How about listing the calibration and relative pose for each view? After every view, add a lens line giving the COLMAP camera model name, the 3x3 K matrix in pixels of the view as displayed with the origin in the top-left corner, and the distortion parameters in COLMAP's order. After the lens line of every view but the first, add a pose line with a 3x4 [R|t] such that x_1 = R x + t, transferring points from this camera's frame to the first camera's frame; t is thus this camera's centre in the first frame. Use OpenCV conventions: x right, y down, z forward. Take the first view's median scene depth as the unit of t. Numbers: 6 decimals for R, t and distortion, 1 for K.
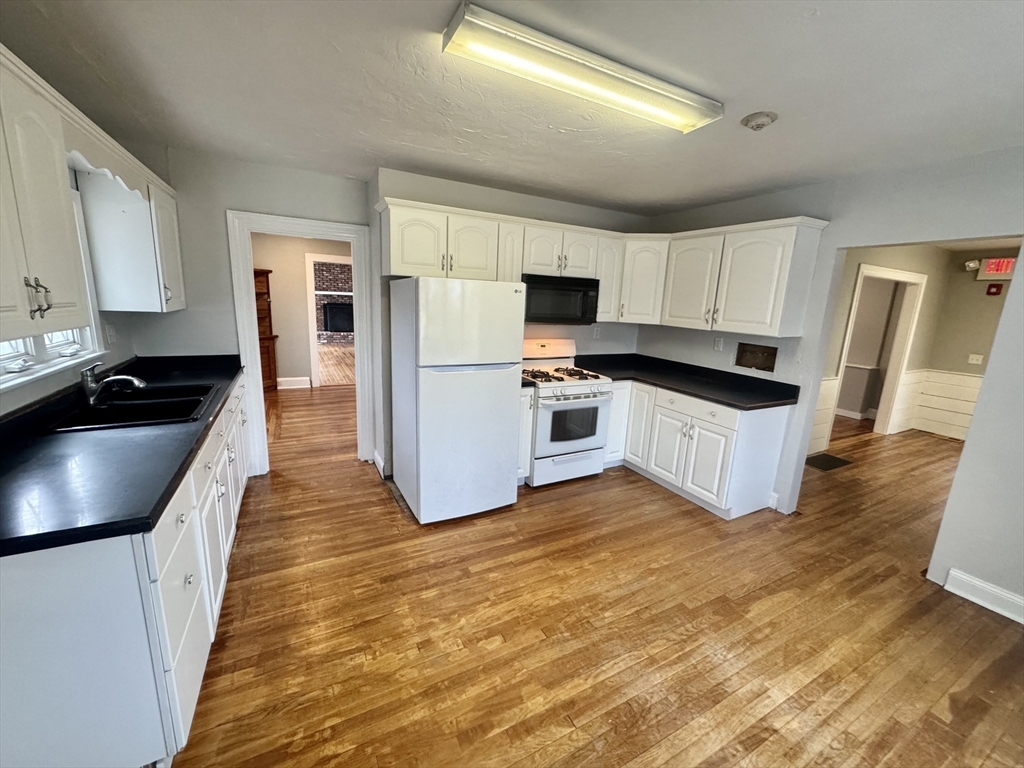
lens RADIAL K [[407.4, 0, 510.4], [0, 407.4, 383.7], [0, 0, 1]] dist [-0.004338, -0.000110]
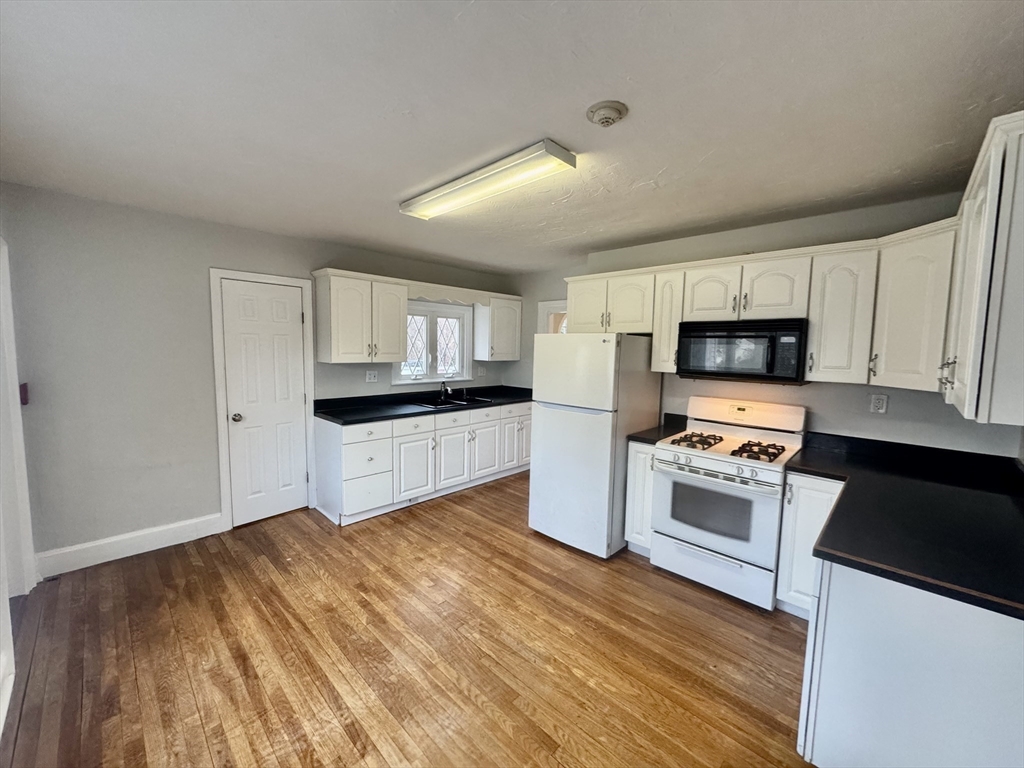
lens RADIAL K [[407.4, 0, 510.9], [0, 407.4, 383.9], [0, 0, 1]] dist [-0.004338, -0.000110]
pose [[0.304768, 0.047855, -0.951224, 1.219283], [-0.201049, 0.979464, -0.015139, -0.072623], [0.930965, 0.195857, 0.308130, 0.621416]]
